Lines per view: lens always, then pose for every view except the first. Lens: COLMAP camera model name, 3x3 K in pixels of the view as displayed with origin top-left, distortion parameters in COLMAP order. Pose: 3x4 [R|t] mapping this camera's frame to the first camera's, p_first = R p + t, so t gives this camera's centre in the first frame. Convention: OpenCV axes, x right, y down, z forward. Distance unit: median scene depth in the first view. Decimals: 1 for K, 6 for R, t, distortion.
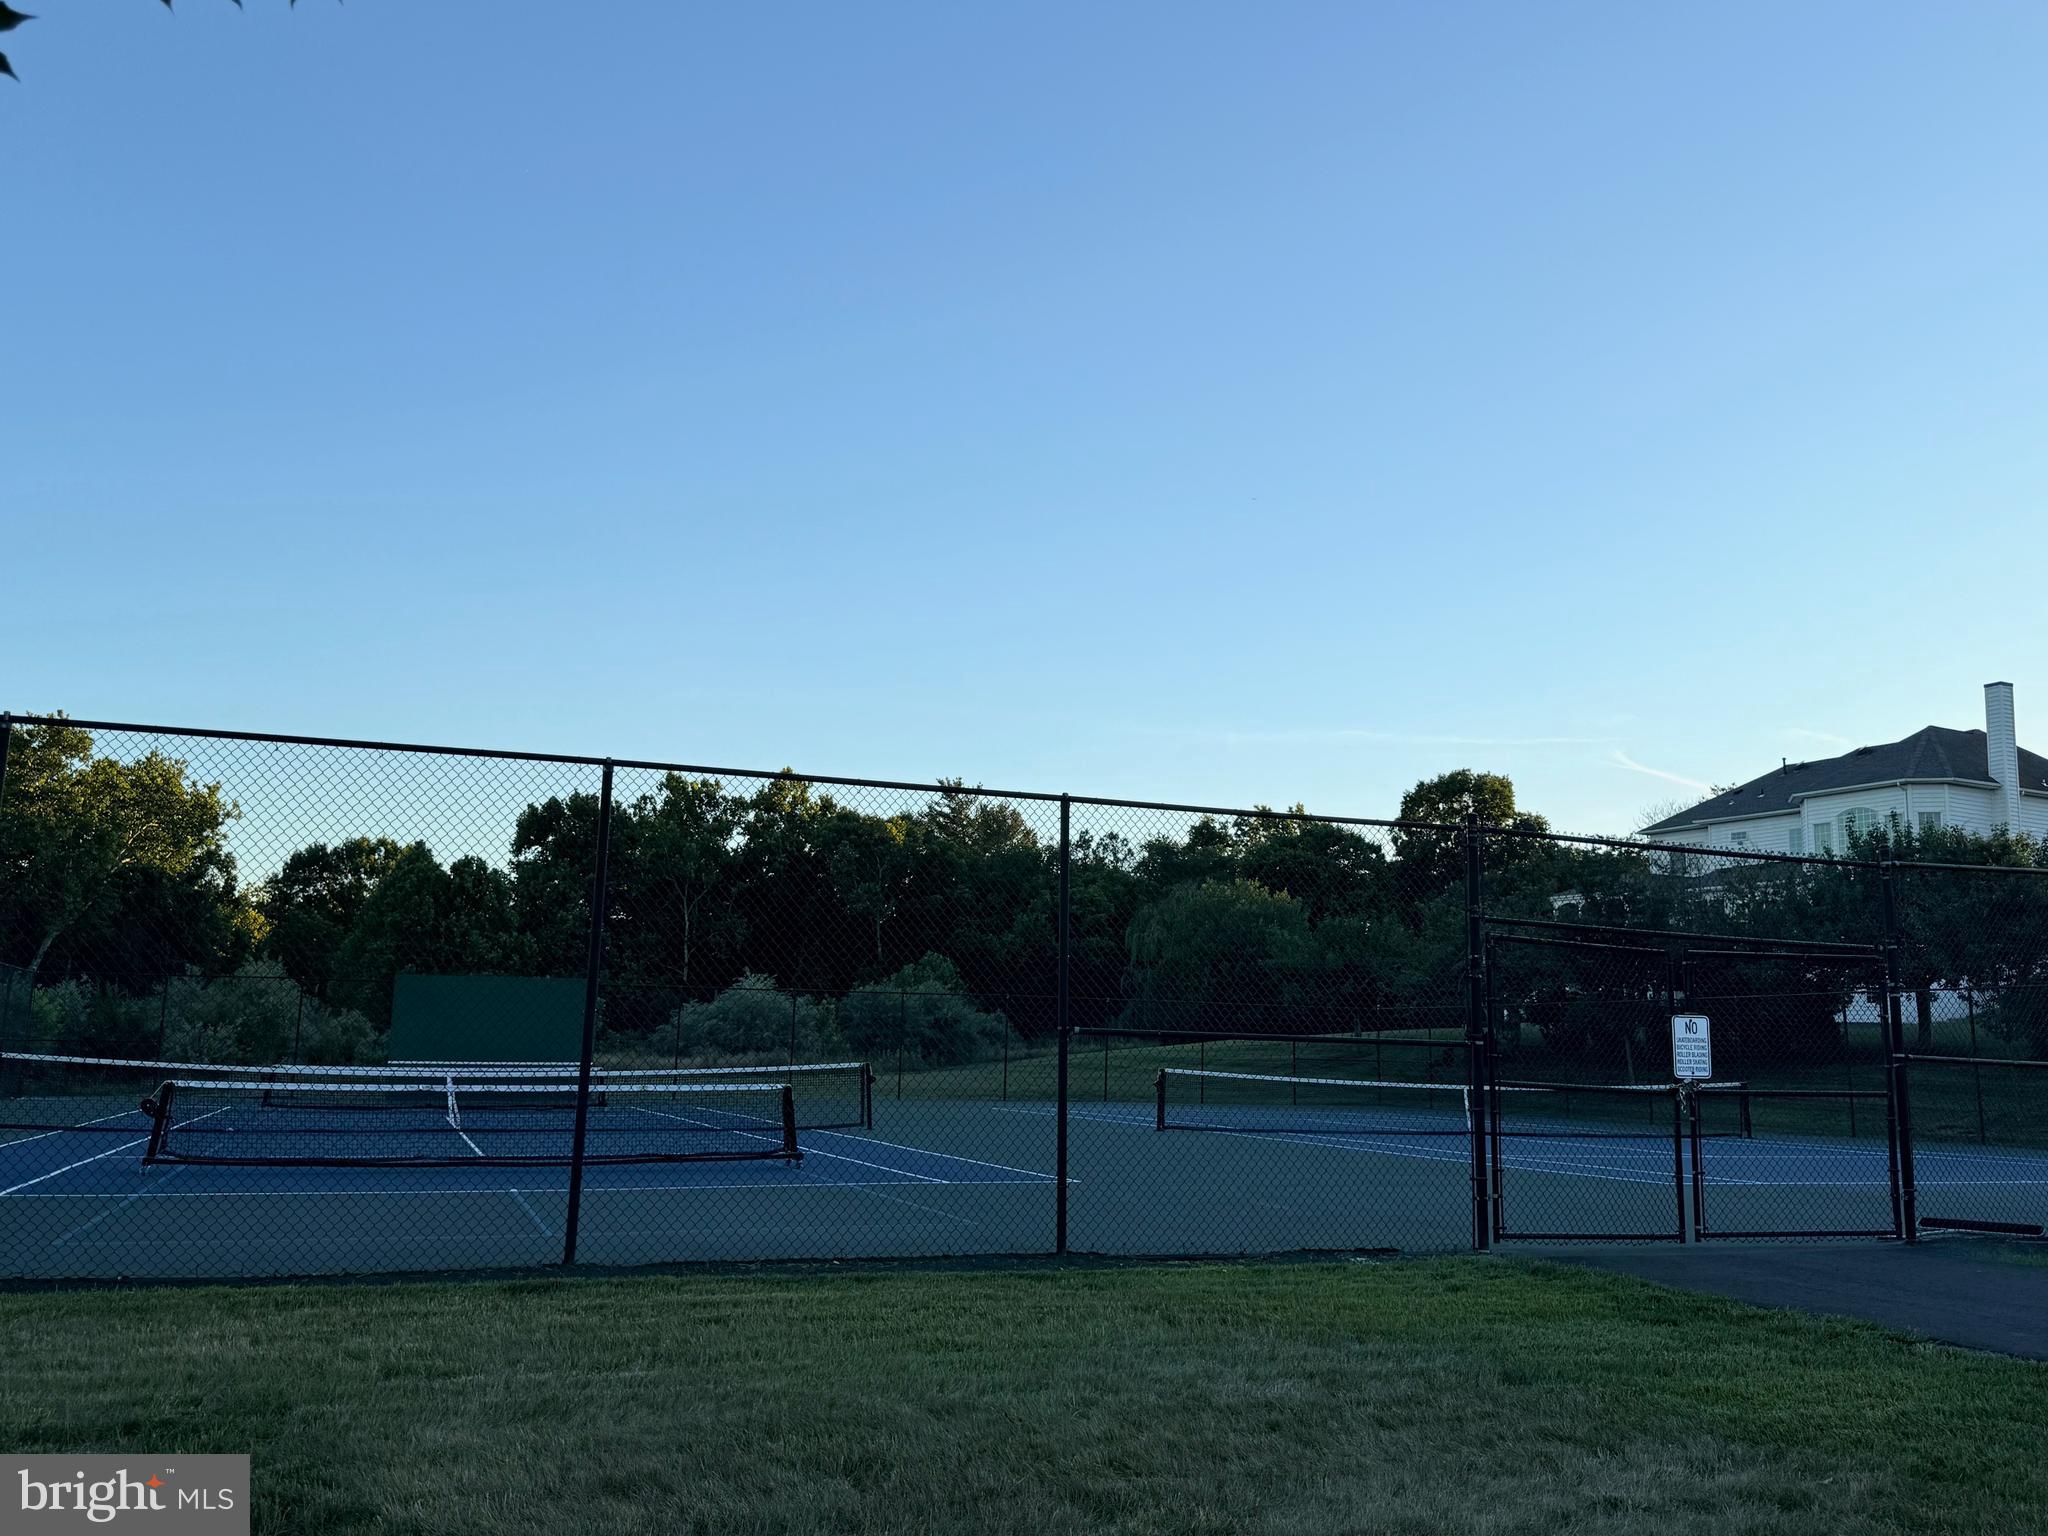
lens RADIAL K [[1725.3, 0, 1021.6], [0, 1725.3, 765.6], [0, 0, 1]] dist [0.052260, 0.001854]
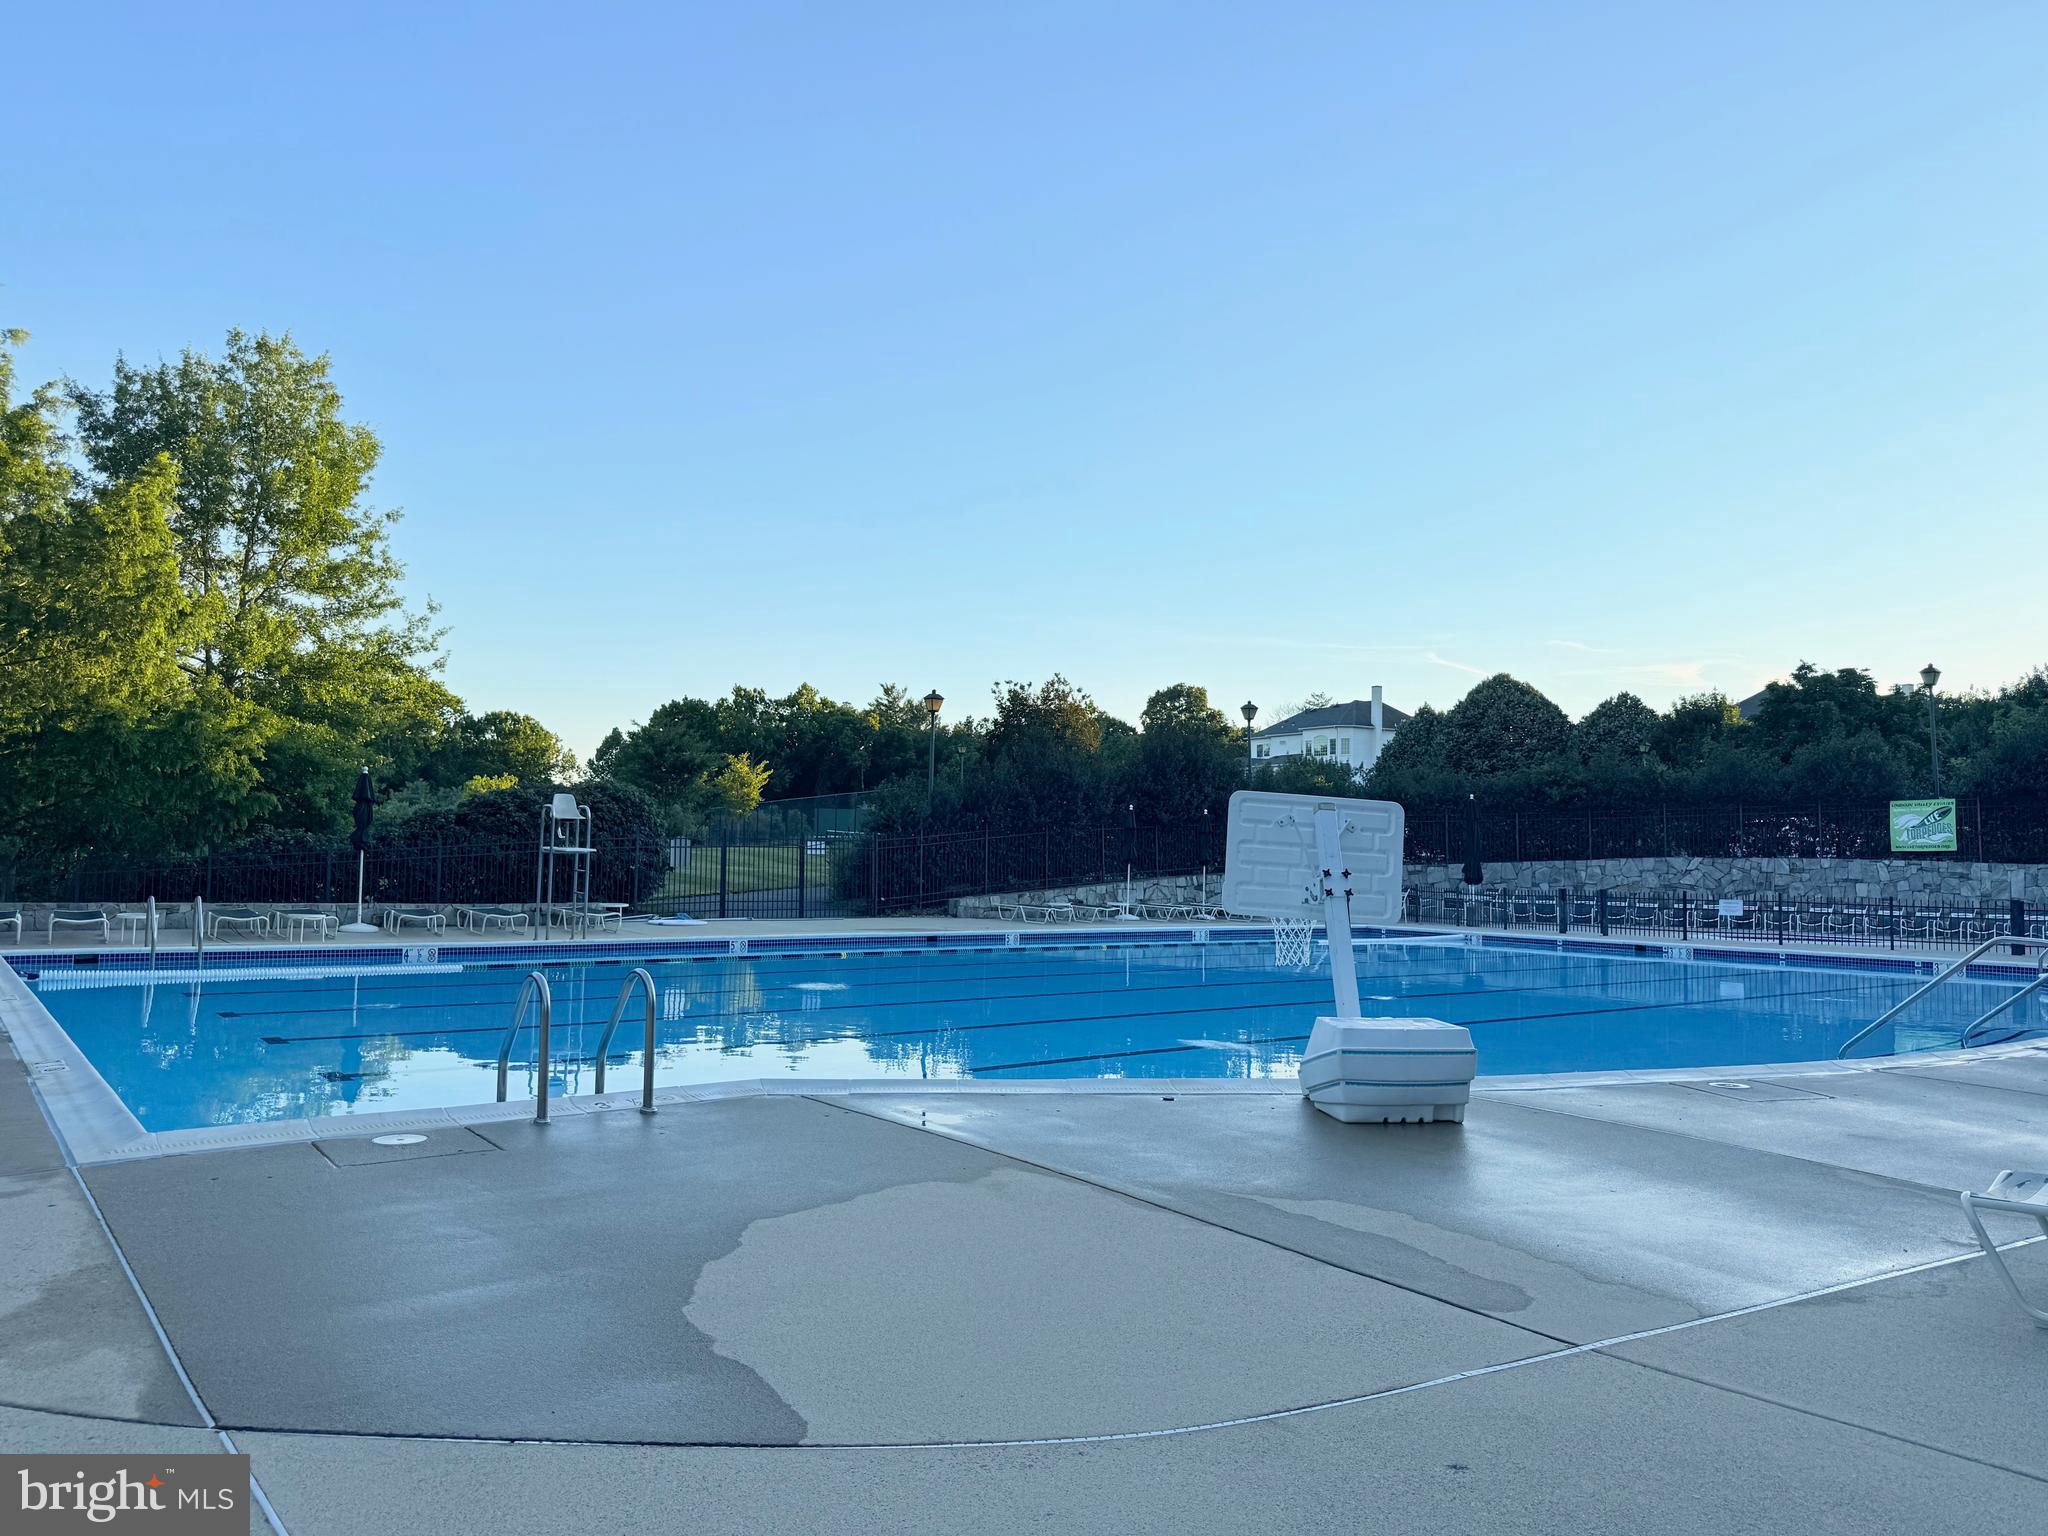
lens RADIAL K [[1441.2, 0, 1025.0], [0, 1441.2, 769.0], [0, 0, 1]] dist [0.010440, -0.008839]
pose [[0.991751, -0.005588, 0.128056, -0.101561], [-0.008429, 0.994044, 0.108657, -0.072401], [-0.127900, -0.108841, 0.985797, -0.482682]]
